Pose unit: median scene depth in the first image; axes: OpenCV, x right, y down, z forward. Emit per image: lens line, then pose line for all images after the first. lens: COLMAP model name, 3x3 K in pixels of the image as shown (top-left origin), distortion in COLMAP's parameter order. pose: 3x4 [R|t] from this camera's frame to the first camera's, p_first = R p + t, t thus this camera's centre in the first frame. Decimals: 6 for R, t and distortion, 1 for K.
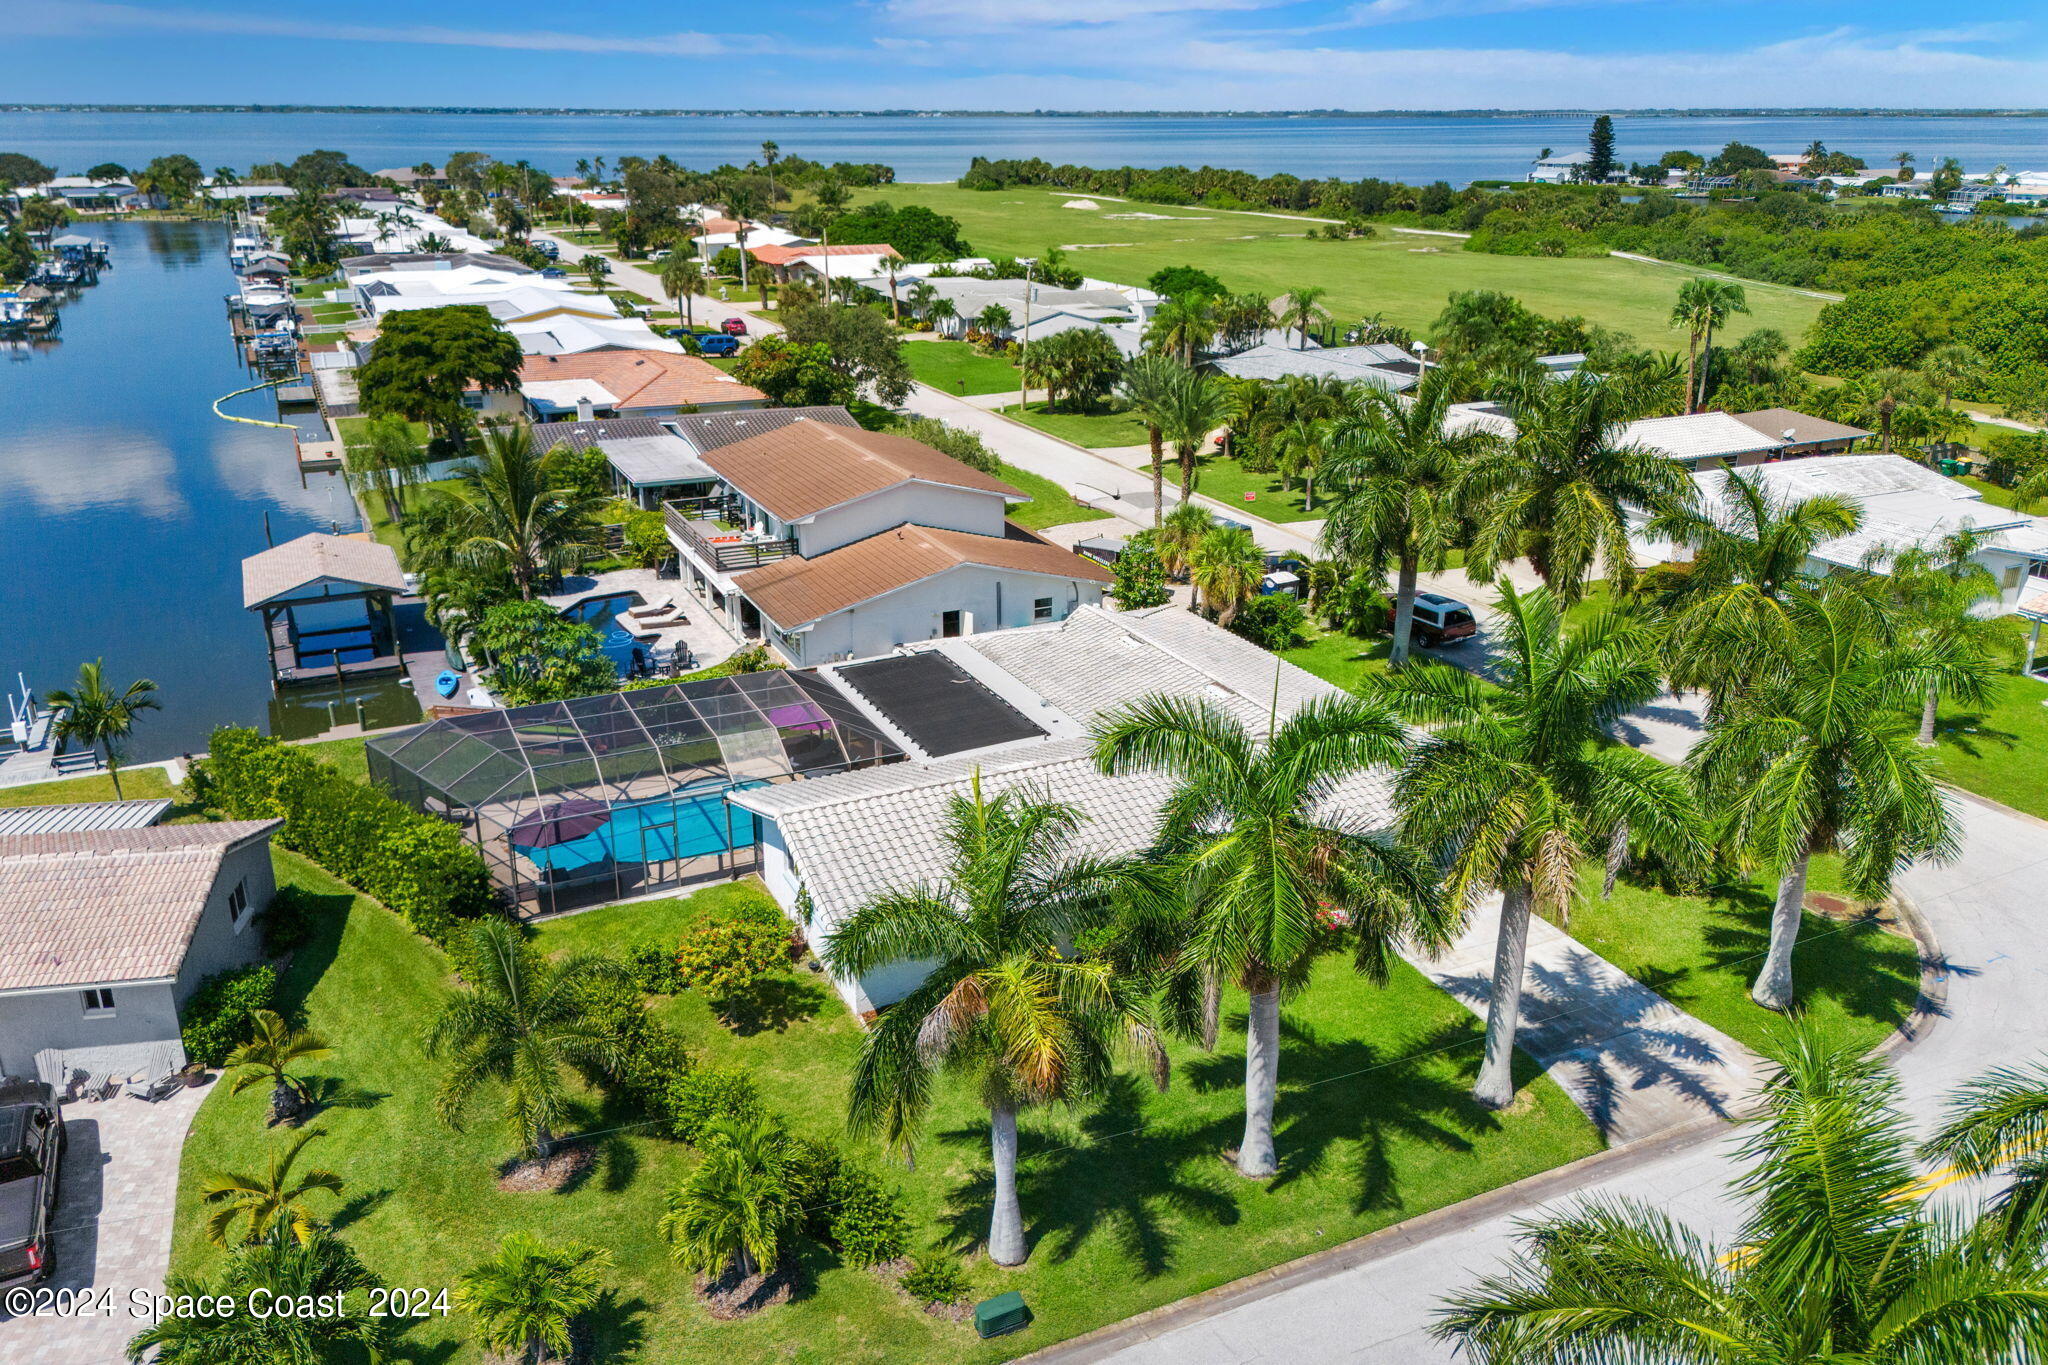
lens RADIAL K [[1533.3, 0, 1027.2], [0, 1533.3, 683.6], [0, 0, 1]] dist [0.033714, -0.009179]
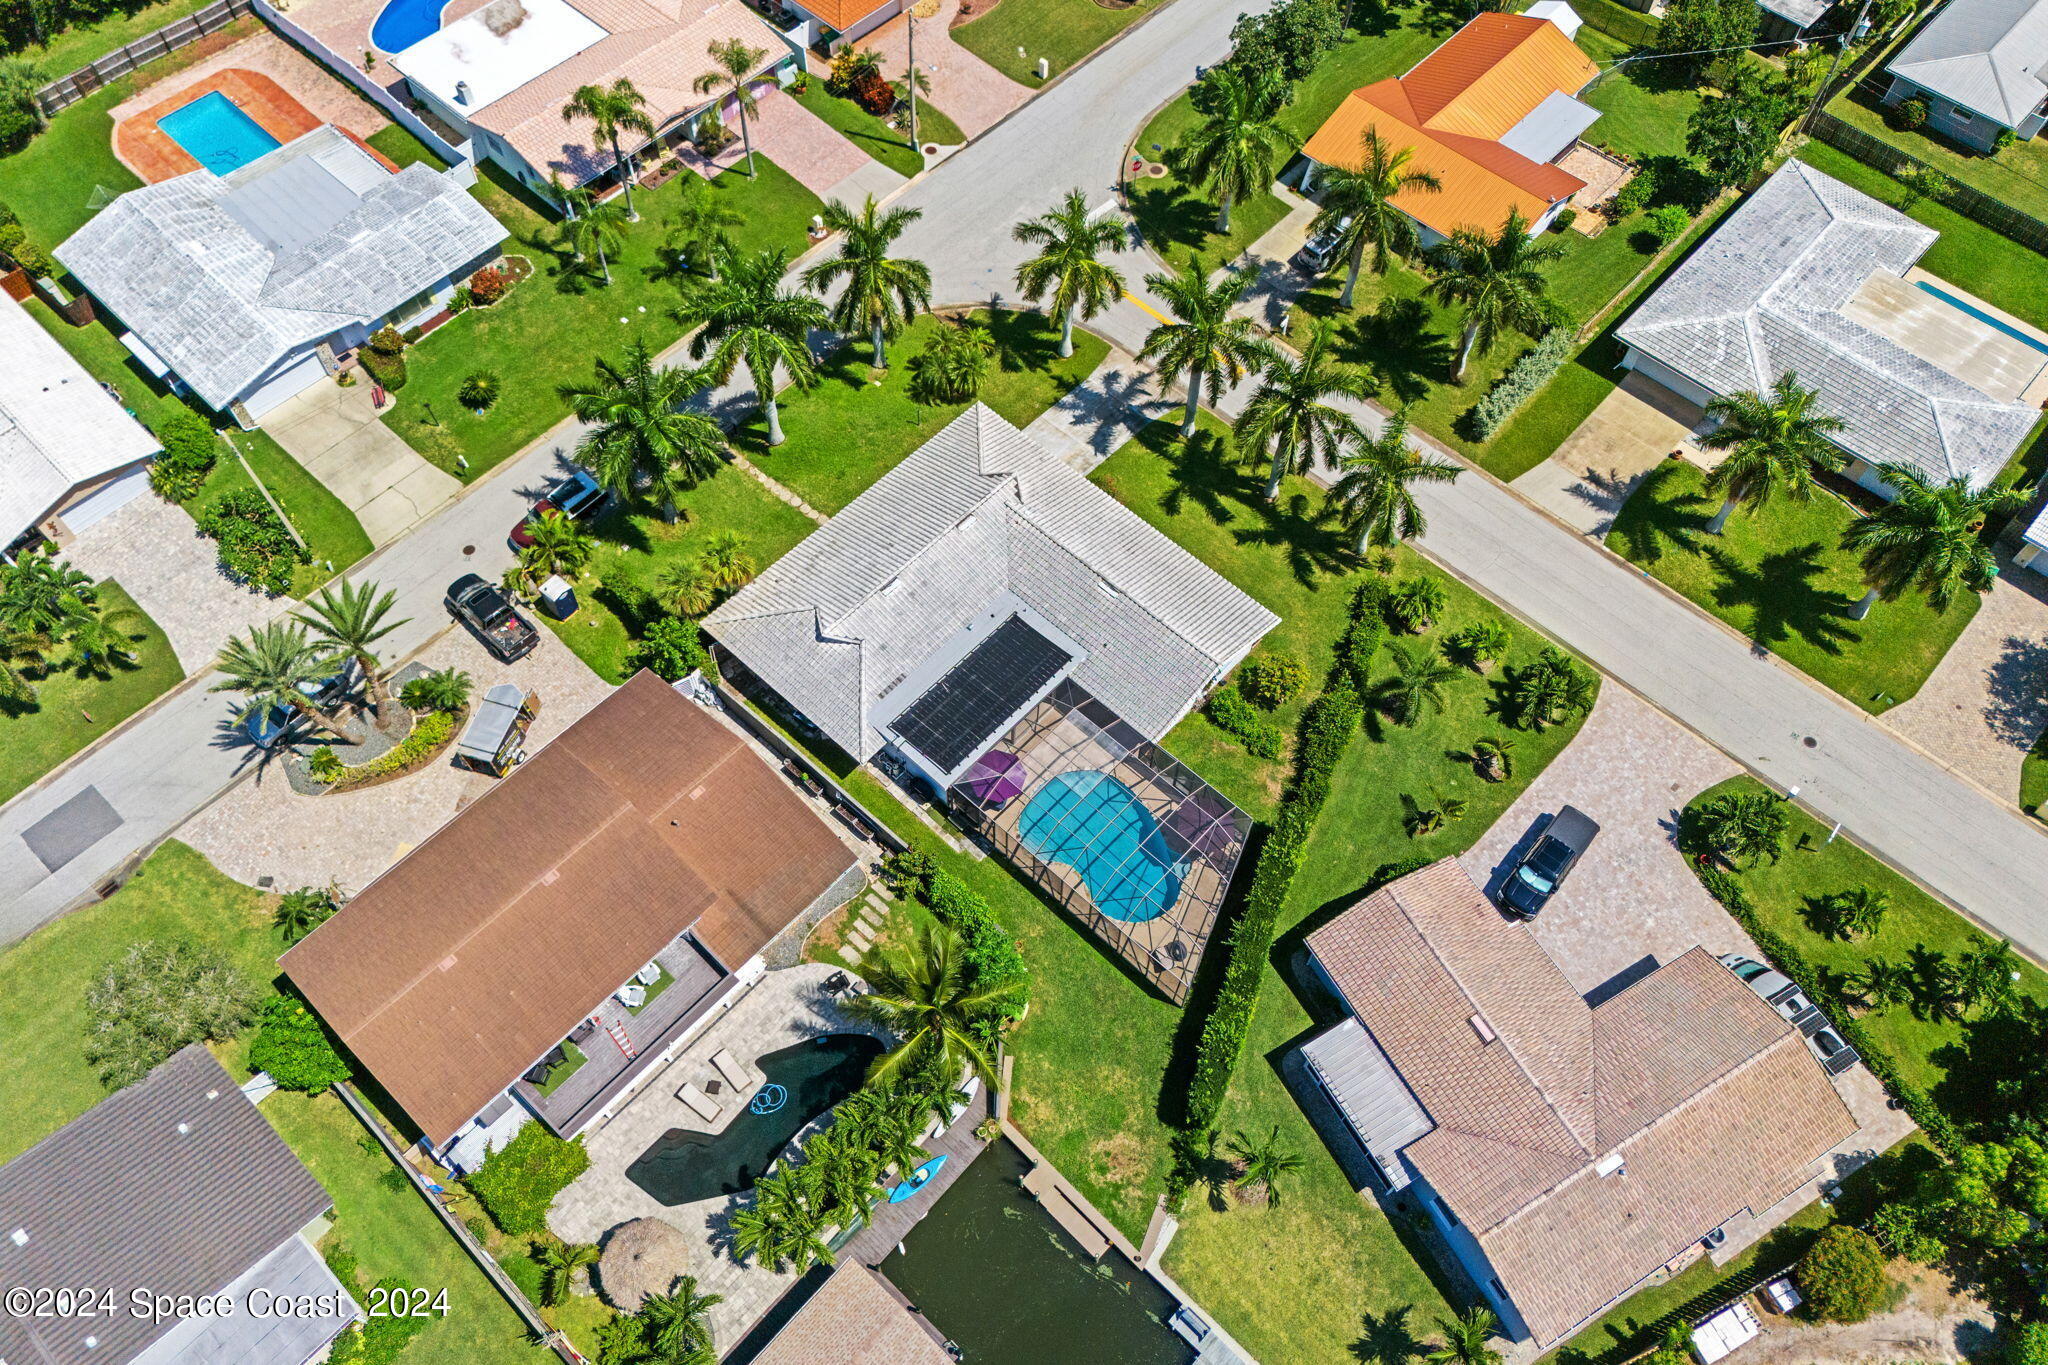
lens RADIAL K [[1533.3, 0, 1022.5], [0, 1533.3, 682.3], [0, 0, 1]] dist [0.033714, -0.009179]
pose [[-0.359552, -0.802941, 0.475403, -1.031669], [0.319171, 0.372919, 0.871241, -1.702264], [-0.876842, 0.464991, 0.122192, 1.031170]]
